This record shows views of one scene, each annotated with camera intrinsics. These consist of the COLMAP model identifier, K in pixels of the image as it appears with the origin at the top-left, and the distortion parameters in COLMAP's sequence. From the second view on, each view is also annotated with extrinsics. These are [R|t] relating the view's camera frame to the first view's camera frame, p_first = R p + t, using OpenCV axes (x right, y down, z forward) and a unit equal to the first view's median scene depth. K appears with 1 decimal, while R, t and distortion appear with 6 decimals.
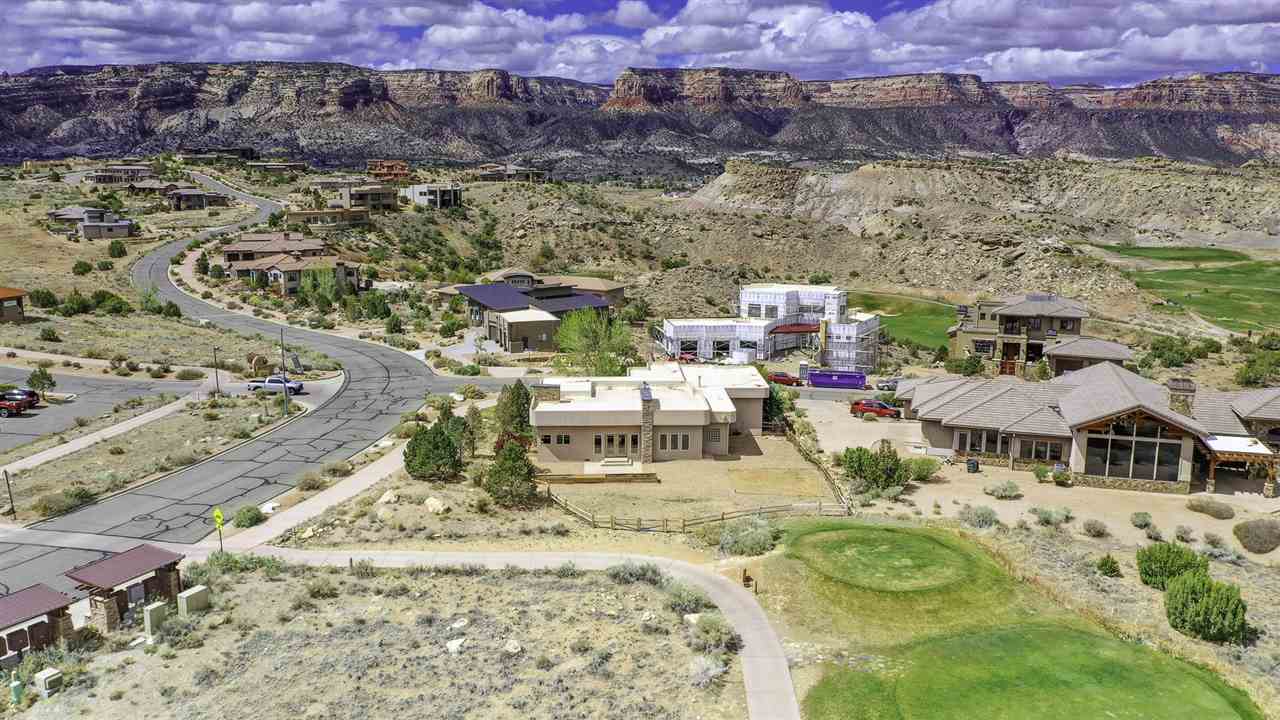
lens RADIAL K [[1002.6, 0, 640.0], [0, 1002.6, 360.0], [0, 0, 1]] dist [-0.008565, -0.001219]
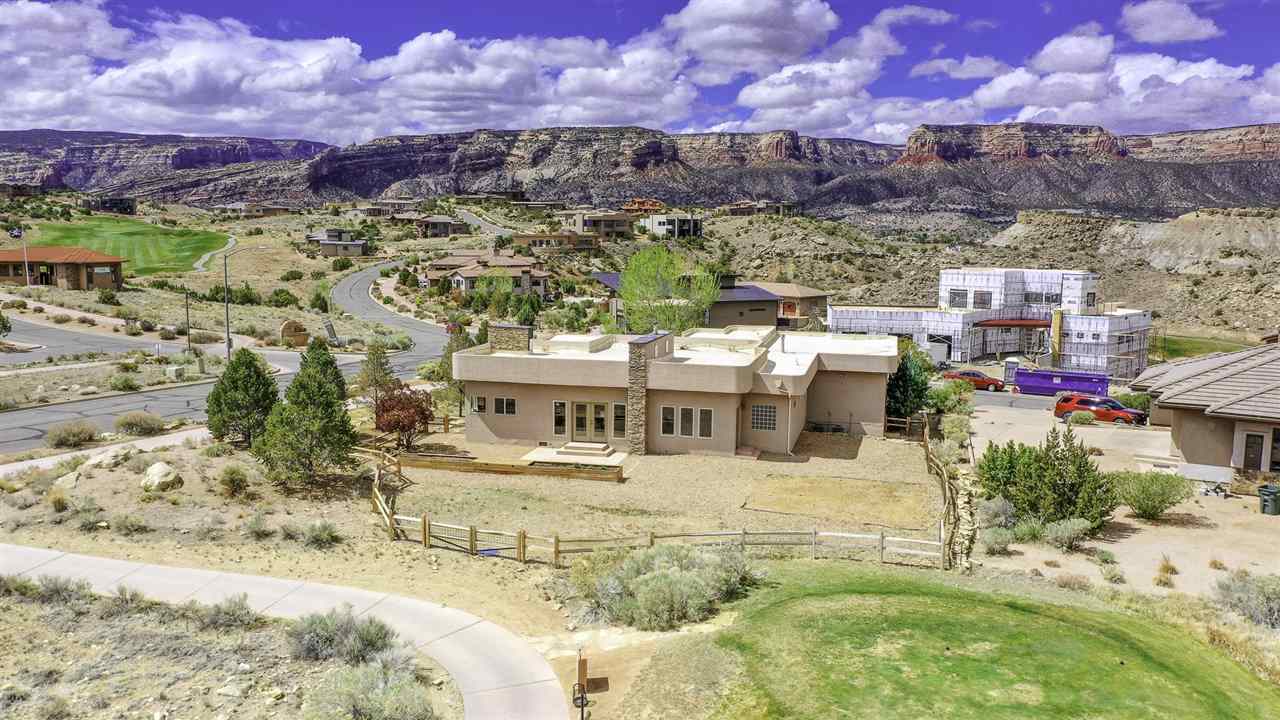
lens RADIAL K [[1003.2, 0, 640.0], [0, 1003.2, 360.0], [0, 0, 1]] dist [-0.004362, 0.002786]
pose [[0.960133, 0.039126, -0.276791, 0.028327], [-0.055988, 0.997009, -0.053276, 0.013401], [0.273878, 0.066649, 0.959452, 0.075006]]
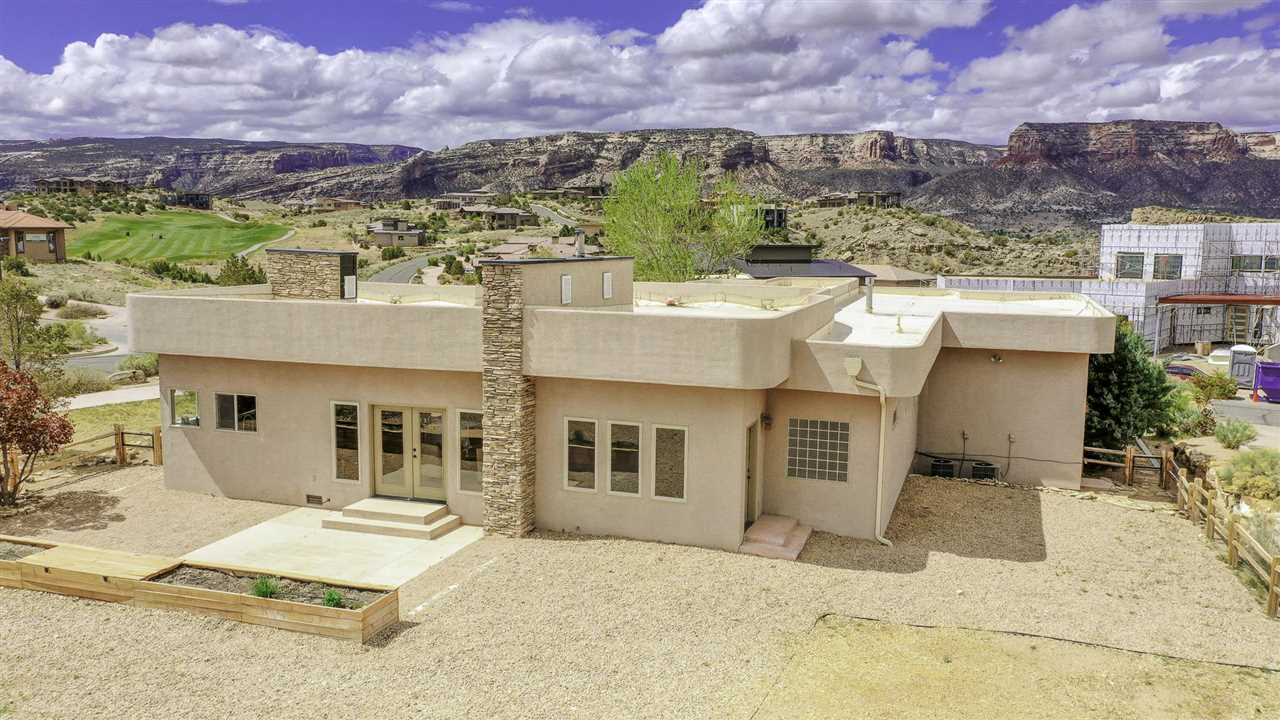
lens RADIAL K [[1004.7, 0, 640.0], [0, 1004.7, 360.0], [0, 0, 1]] dist [0.000443, -0.000807]
pose [[0.931435, 0.048211, -0.360700, 0.020628], [-0.071582, 0.996094, -0.051708, 0.012078], [0.356798, 0.073982, 0.931247, 0.133293]]
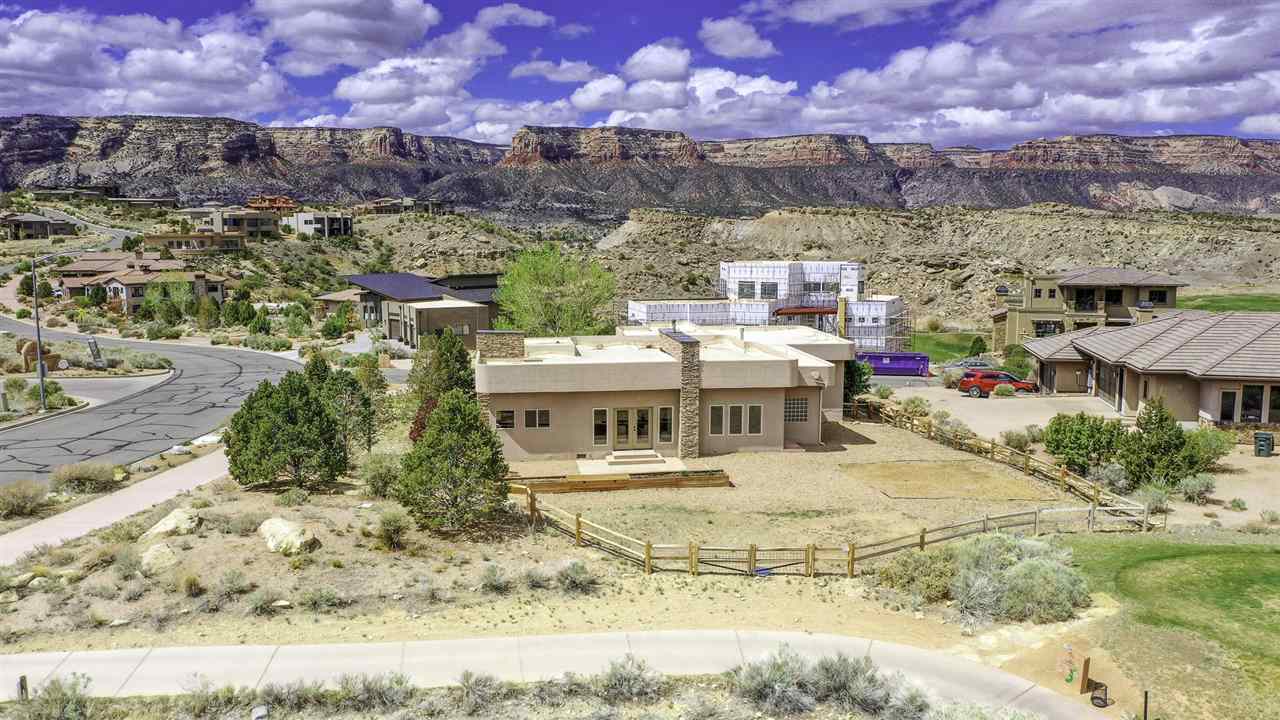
lens RADIAL K [[1004.7, 0, 640.0], [0, 1004.7, 360.0], [0, 0, 1]] dist [0.000443, -0.000807]
pose [[0.994771, -0.016045, 0.100863, -0.012834], [0.022038, 0.998039, -0.058591, 0.013667], [-0.099725, 0.060507, 0.993174, 0.075862]]
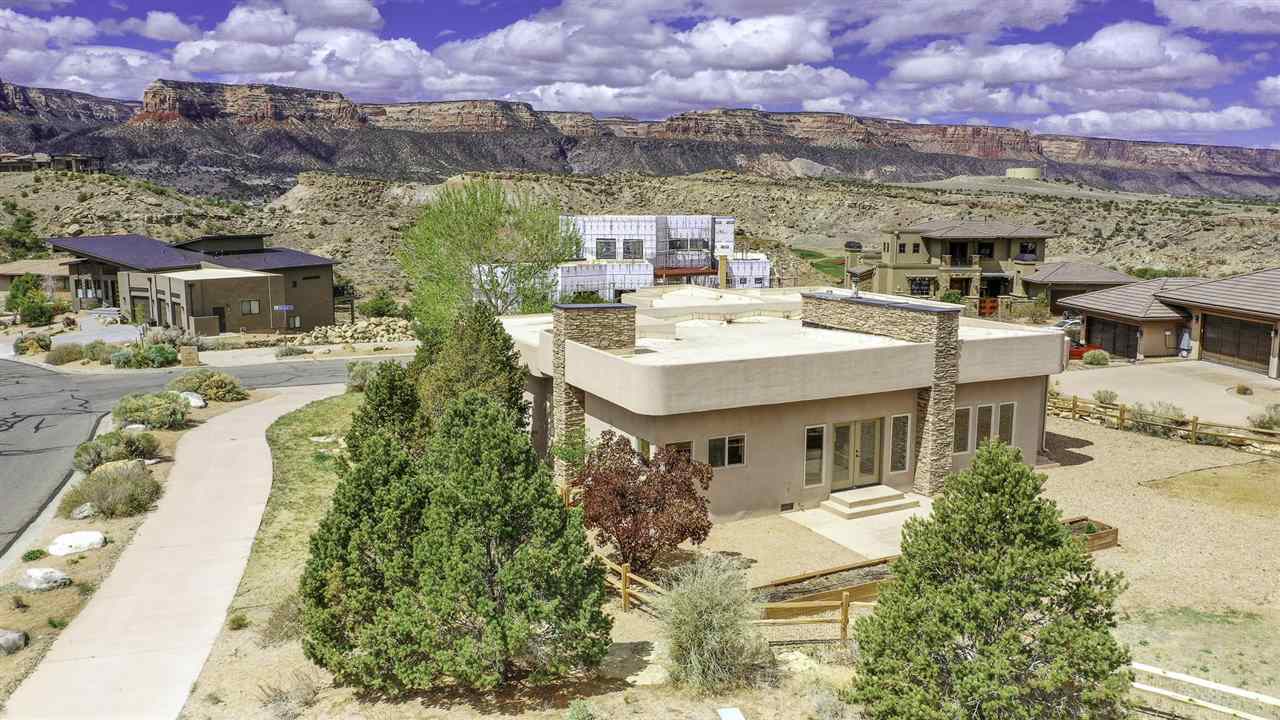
lens RADIAL K [[1004.7, 0, 640.0], [0, 1004.7, 360.0], [0, 0, 1]] dist [0.000443, -0.000807]
pose [[0.909383, -0.067393, 0.410465, -0.039390], [0.078579, 0.996853, -0.010423, 0.008696], [-0.408471, 0.041732, 0.911817, 0.121644]]
